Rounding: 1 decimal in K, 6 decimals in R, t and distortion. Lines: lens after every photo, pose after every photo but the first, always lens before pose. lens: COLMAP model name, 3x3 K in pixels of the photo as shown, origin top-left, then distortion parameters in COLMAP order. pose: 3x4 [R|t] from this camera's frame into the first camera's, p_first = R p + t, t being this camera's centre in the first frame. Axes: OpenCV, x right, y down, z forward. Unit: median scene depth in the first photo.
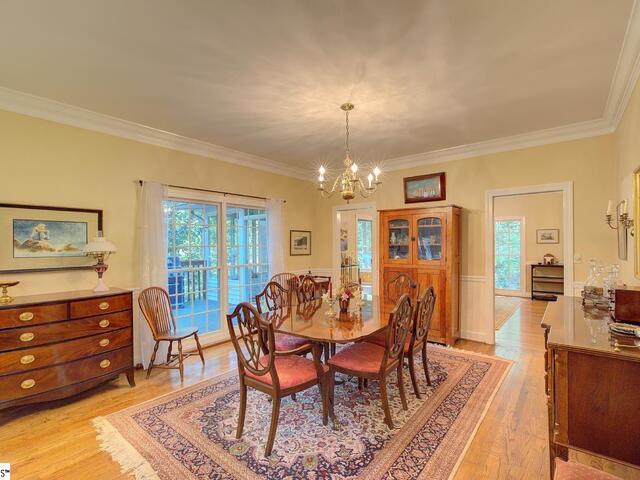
lens RADIAL K [[310.6, 0, 325.7], [0, 310.6, 245.3], [0, 0, 1]] dist [0.000936, 0.000513]
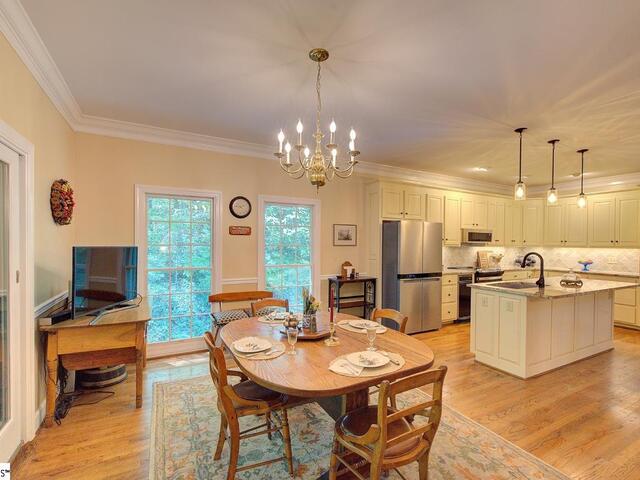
lens RADIAL K [[306.3, 0, 330.9], [0, 306.3, 245.2], [0, 0, 1]] dist [-0.002544, -0.000200]
pose [[0.376467, -0.000518, 0.926430, 0.226657], [-0.015406, 0.999858, 0.006819, -0.028756], [-0.926302, -0.016839, 0.376405, 1.893482]]
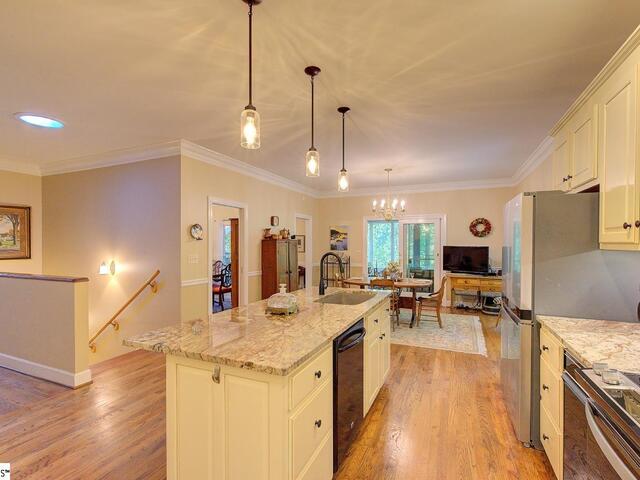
lens RADIAL K [[310.6, 0, 325.7], [0, 310.6, 245.3], [0, 0, 1]] dist [0.000936, 0.000513]
pose [[0.254617, 0.009975, -0.966991, 2.486540], [0.000634, 0.999945, 0.010481, -0.034369], [0.967042, -0.003281, 0.254596, 1.360289]]
